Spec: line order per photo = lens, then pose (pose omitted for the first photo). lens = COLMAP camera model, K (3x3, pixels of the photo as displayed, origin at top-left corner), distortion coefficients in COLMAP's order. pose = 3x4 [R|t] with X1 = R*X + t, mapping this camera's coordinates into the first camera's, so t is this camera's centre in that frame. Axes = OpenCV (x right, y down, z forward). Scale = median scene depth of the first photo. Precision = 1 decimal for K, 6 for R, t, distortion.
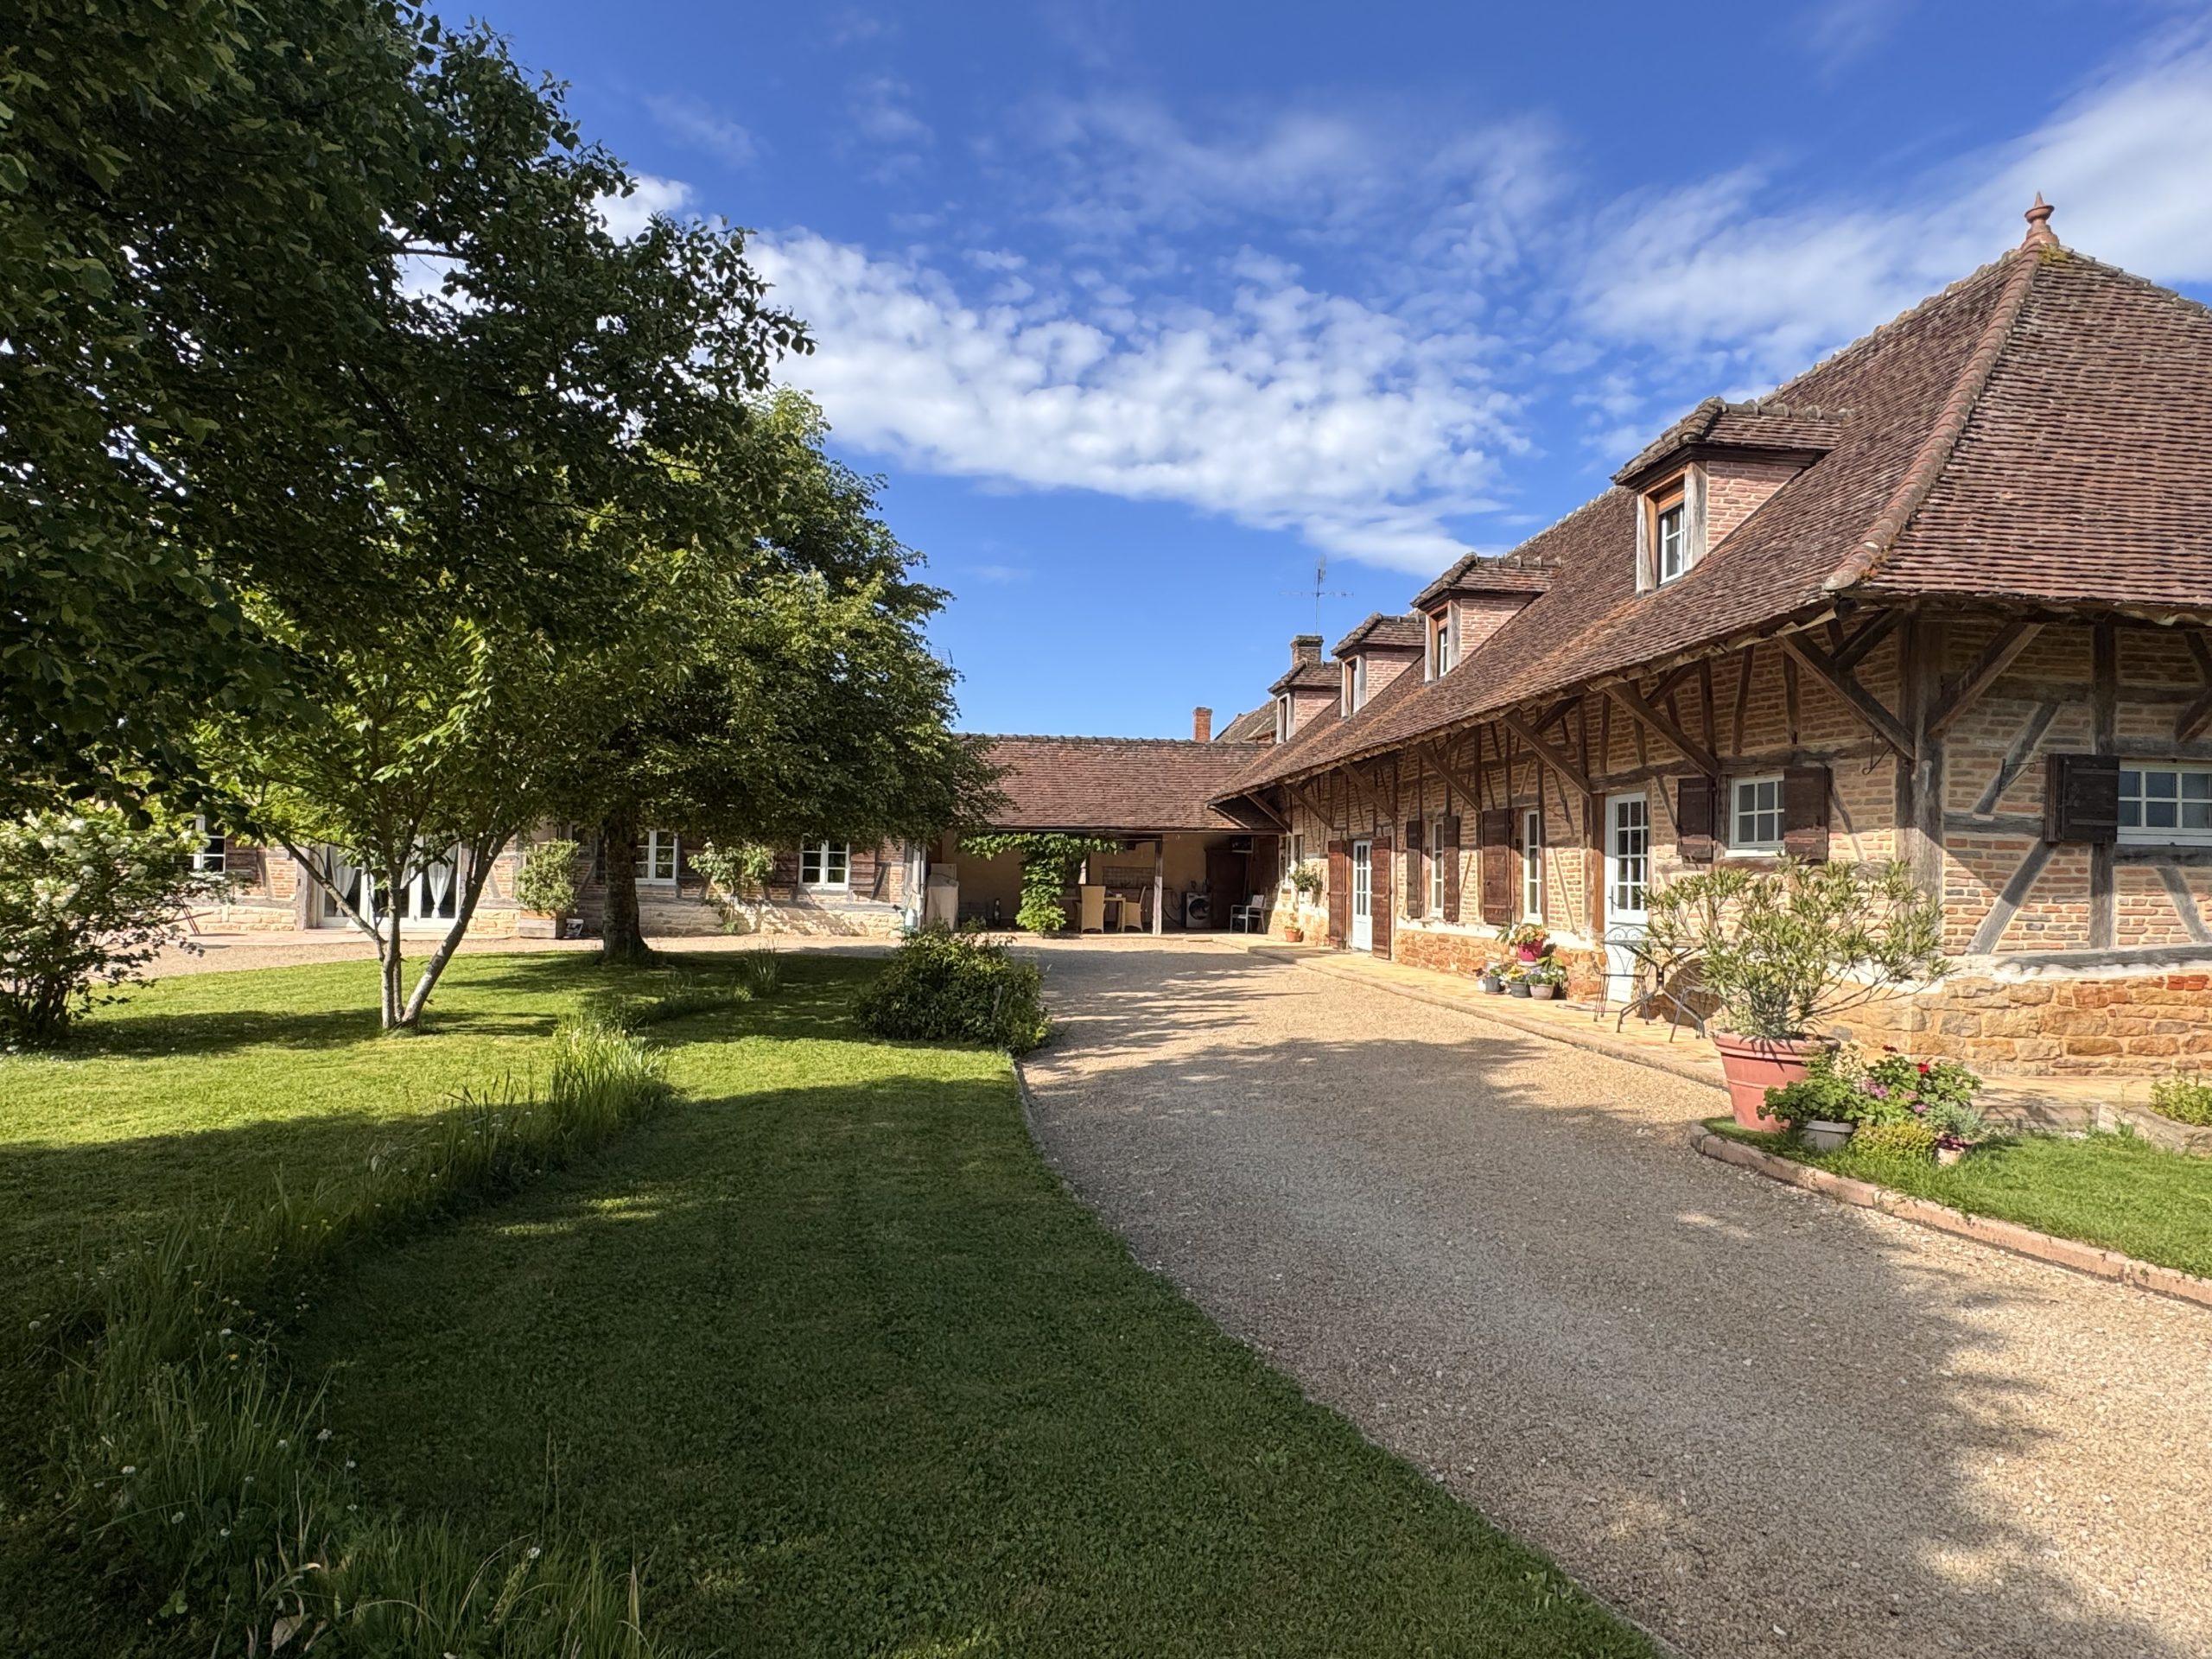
lens RADIAL K [[1203.9, 0, 1106.0], [0, 1203.9, 829.5], [0, 0, 1]] dist [-0.001588, 0.000661]
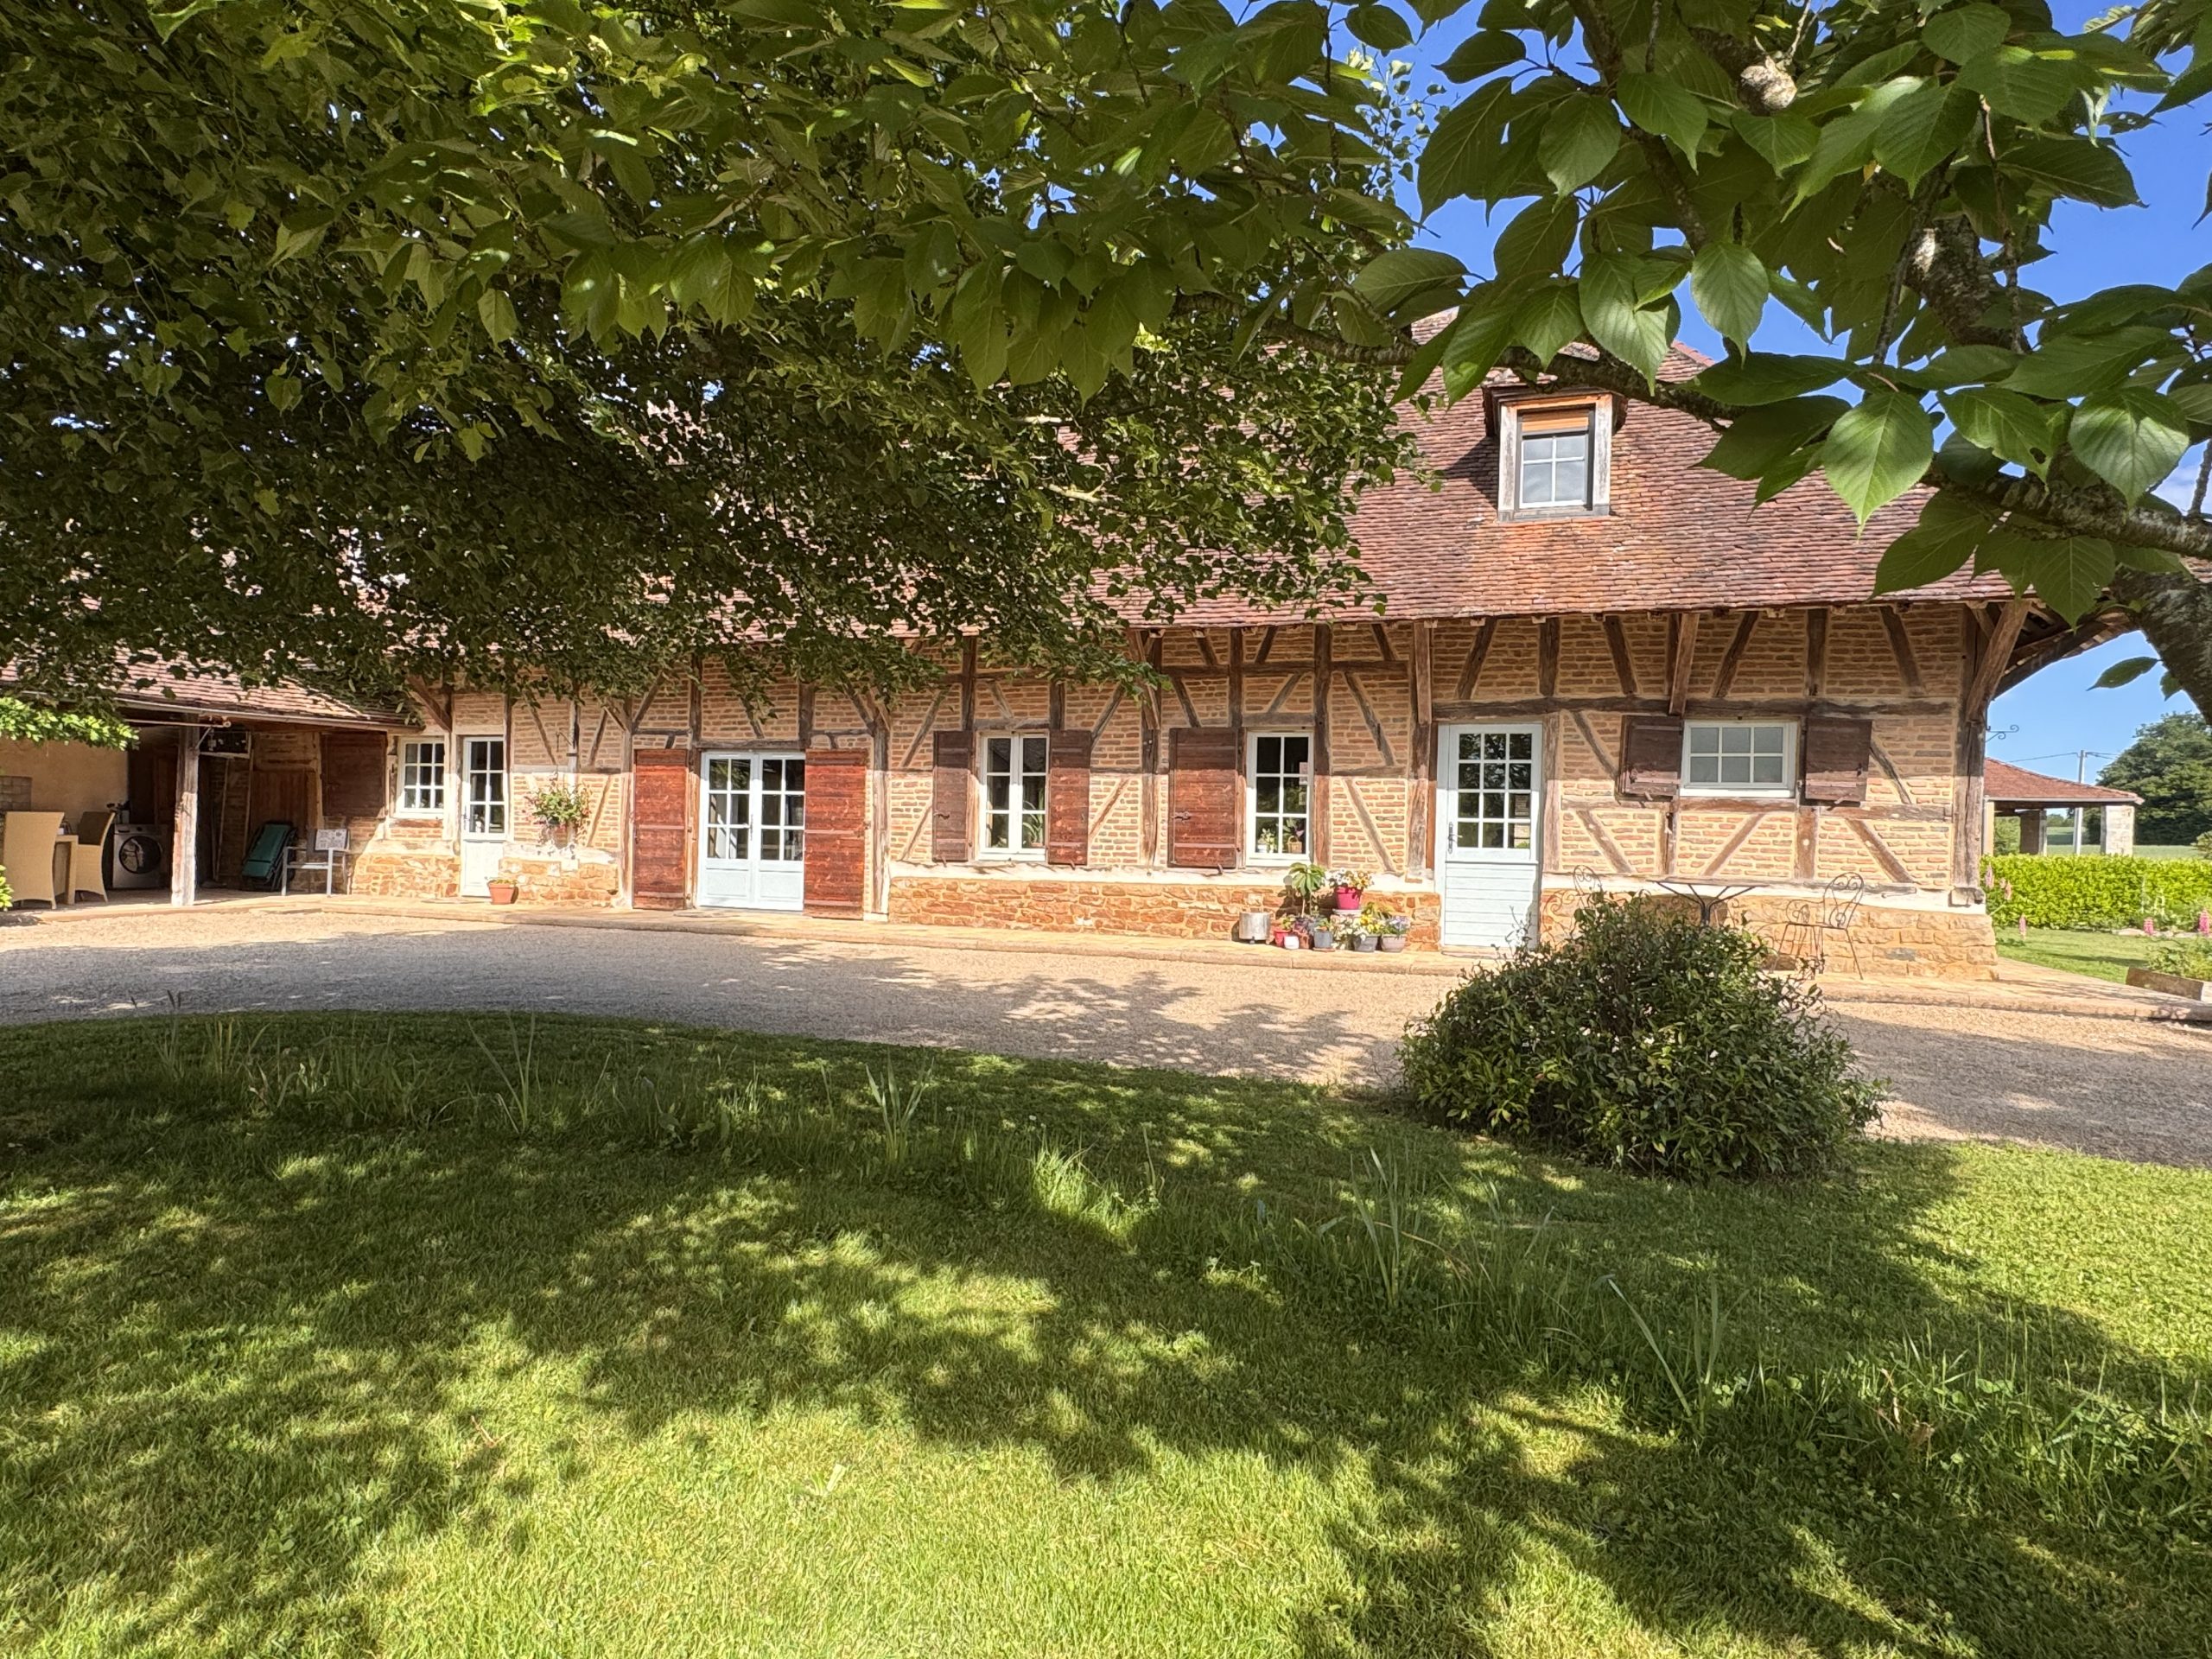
lens RADIAL K [[1203.9, 0, 1106.0], [0, 1203.9, 829.5], [0, 0, 1]] dist [-0.001588, 0.000661]
pose [[0.431603, -0.018710, 0.901870, -0.585669], [-0.044793, 0.998107, 0.042143, 0.028342], [-0.900951, -0.058586, 0.429948, 0.924825]]
